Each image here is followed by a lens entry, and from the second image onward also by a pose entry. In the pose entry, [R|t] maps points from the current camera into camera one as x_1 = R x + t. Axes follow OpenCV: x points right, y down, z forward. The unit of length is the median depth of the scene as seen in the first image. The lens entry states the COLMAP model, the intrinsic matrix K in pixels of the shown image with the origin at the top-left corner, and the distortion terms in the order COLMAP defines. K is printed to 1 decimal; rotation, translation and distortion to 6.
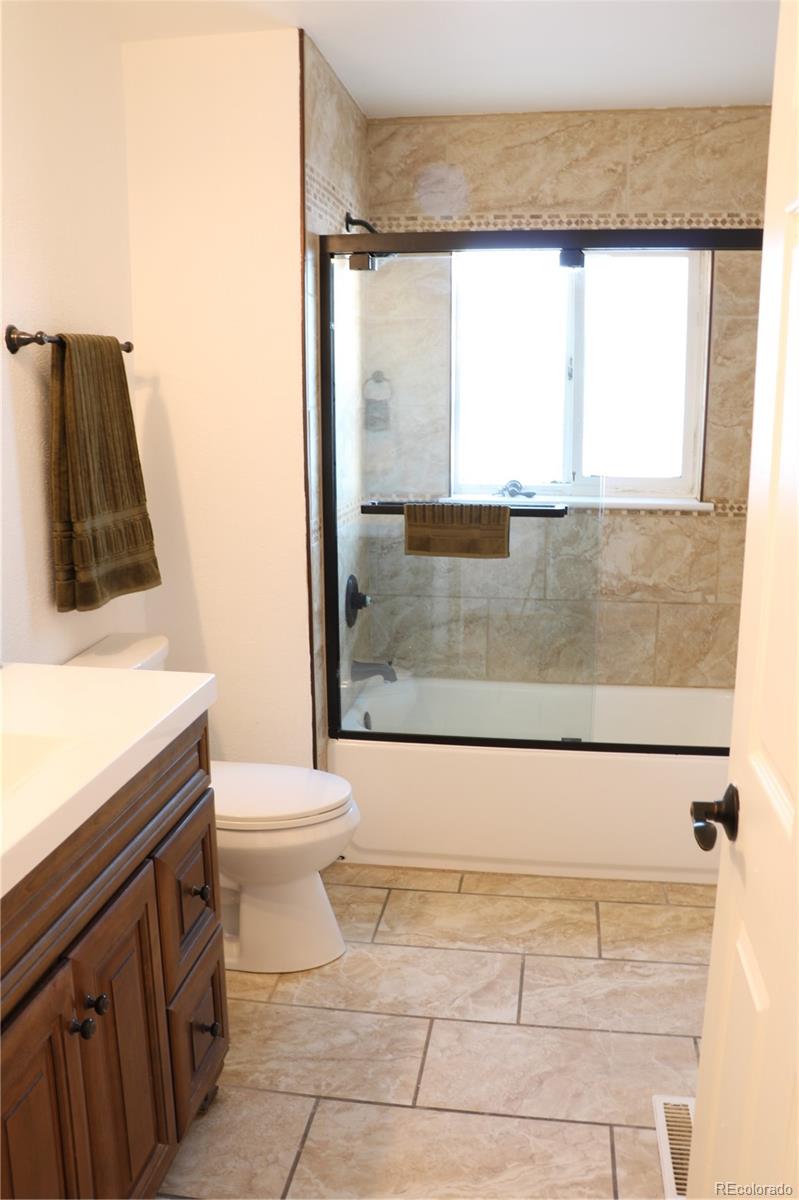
lens RADIAL K [[992.9, 0, 399.5], [0, 992.9, 600.0], [0, 0, 1]] dist [-0.172085, 0.136962]
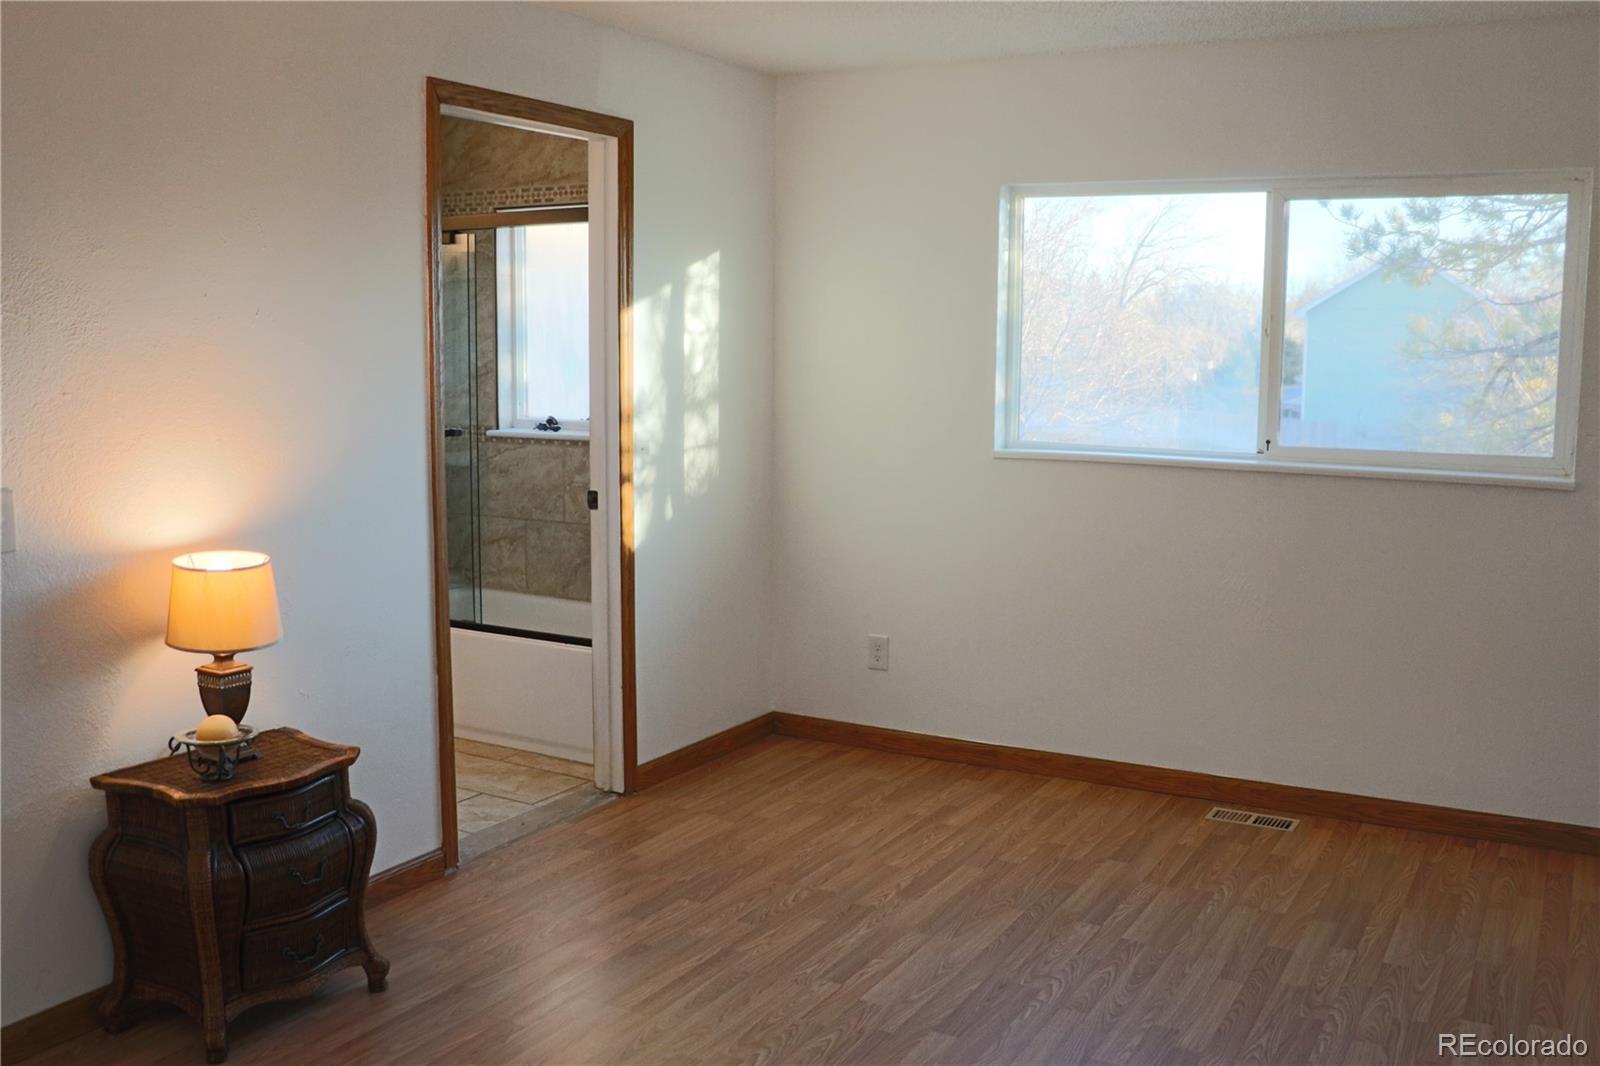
lens RADIAL K [[1451.7, 0, 800.0], [0, 1451.7, 533.0], [0, 0, 1]] dist [-0.206396, 0.194833]
pose [[0.938583, 0.053630, -0.340862, 1.018303], [-0.074721, 0.995998, -0.049040, 0.076510], [0.336867, 0.071498, 0.938834, -0.474886]]
